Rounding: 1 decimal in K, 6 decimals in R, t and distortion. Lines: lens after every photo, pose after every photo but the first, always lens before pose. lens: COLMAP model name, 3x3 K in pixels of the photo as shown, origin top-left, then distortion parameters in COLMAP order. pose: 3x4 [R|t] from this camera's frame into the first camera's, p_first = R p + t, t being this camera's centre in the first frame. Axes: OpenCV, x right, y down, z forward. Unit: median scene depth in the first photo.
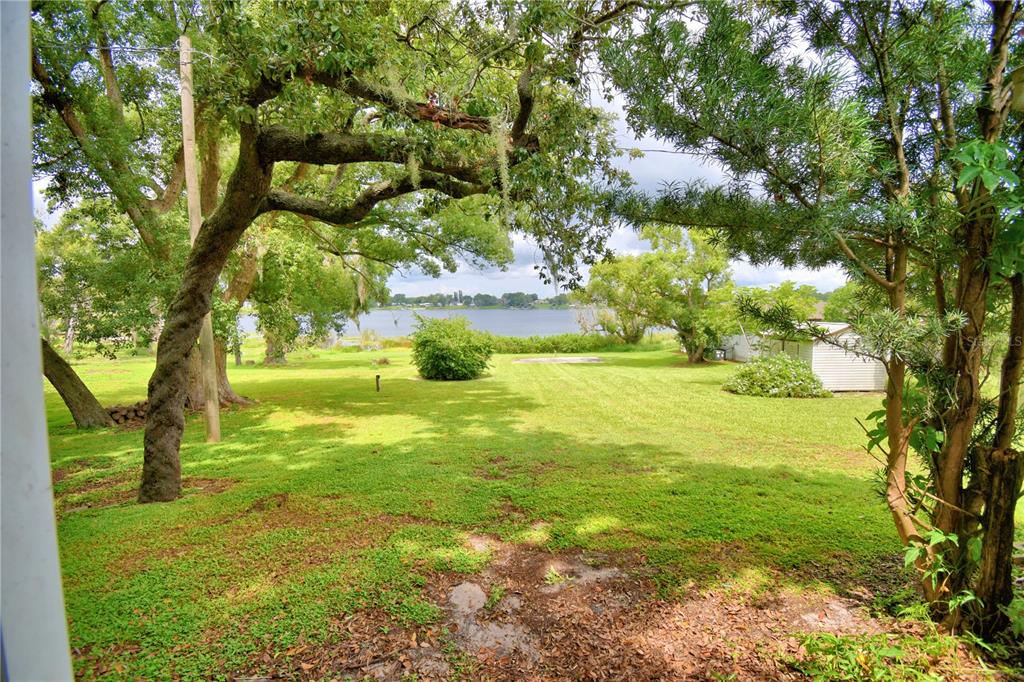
lens RADIAL K [[447.9, 0, 509.3], [0, 447.9, 344.3], [0, 0, 1]] dist [0.019894, -0.025551]
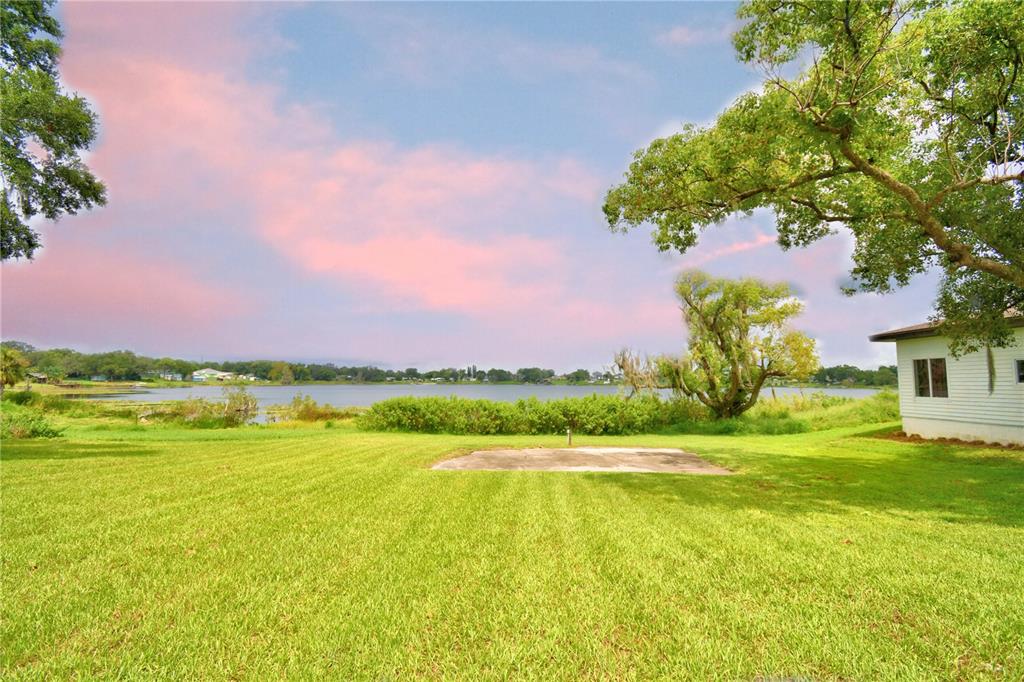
lens RADIAL K [[447.9, 0, 509.3], [0, 447.9, 344.3], [0, 0, 1]] dist [0.019894, -0.025551]
pose [[0.999179, 0.005692, -0.040109, 0.057085], [-0.012546, 0.984882, -0.172774, 0.007969], [0.038519, 0.173135, 0.984145, 0.515305]]
